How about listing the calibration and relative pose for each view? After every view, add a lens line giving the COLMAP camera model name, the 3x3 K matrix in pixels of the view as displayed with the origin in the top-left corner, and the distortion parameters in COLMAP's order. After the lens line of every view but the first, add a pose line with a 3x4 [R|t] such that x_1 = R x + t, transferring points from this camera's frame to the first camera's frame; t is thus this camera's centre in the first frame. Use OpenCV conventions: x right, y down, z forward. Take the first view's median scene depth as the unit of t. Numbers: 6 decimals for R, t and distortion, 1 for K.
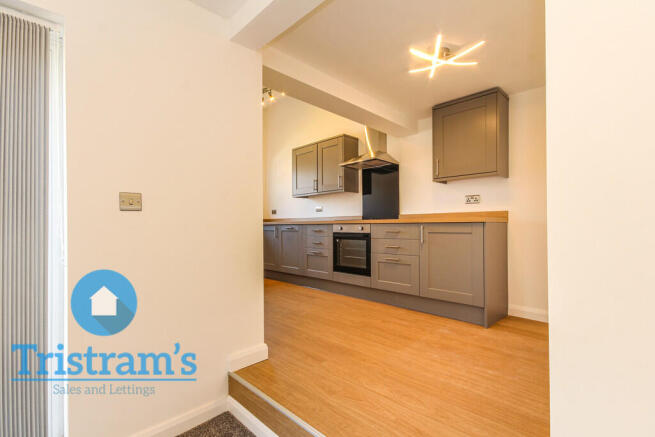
lens RADIAL K [[300.2, 0, 327.5], [0, 300.2, 218.5], [0, 0, 1]] dist [-0.000816, -0.000030]
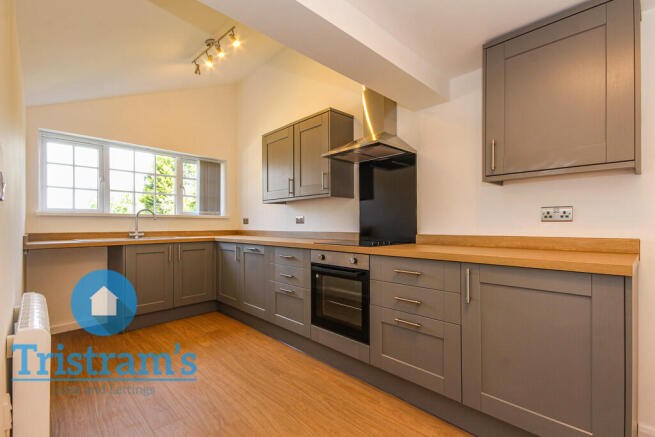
lens RADIAL K [[298.6, 0, 327.5], [0, 298.6, 218.5], [0, 0, 1]] dist [0.001127, 0.000162]
pose [[0.999712, 0.000267, -0.024011, 0.065380], [-0.000085, 0.999971, 0.007597, -0.048541], [0.024012, -0.007592, 0.999683, 0.361564]]
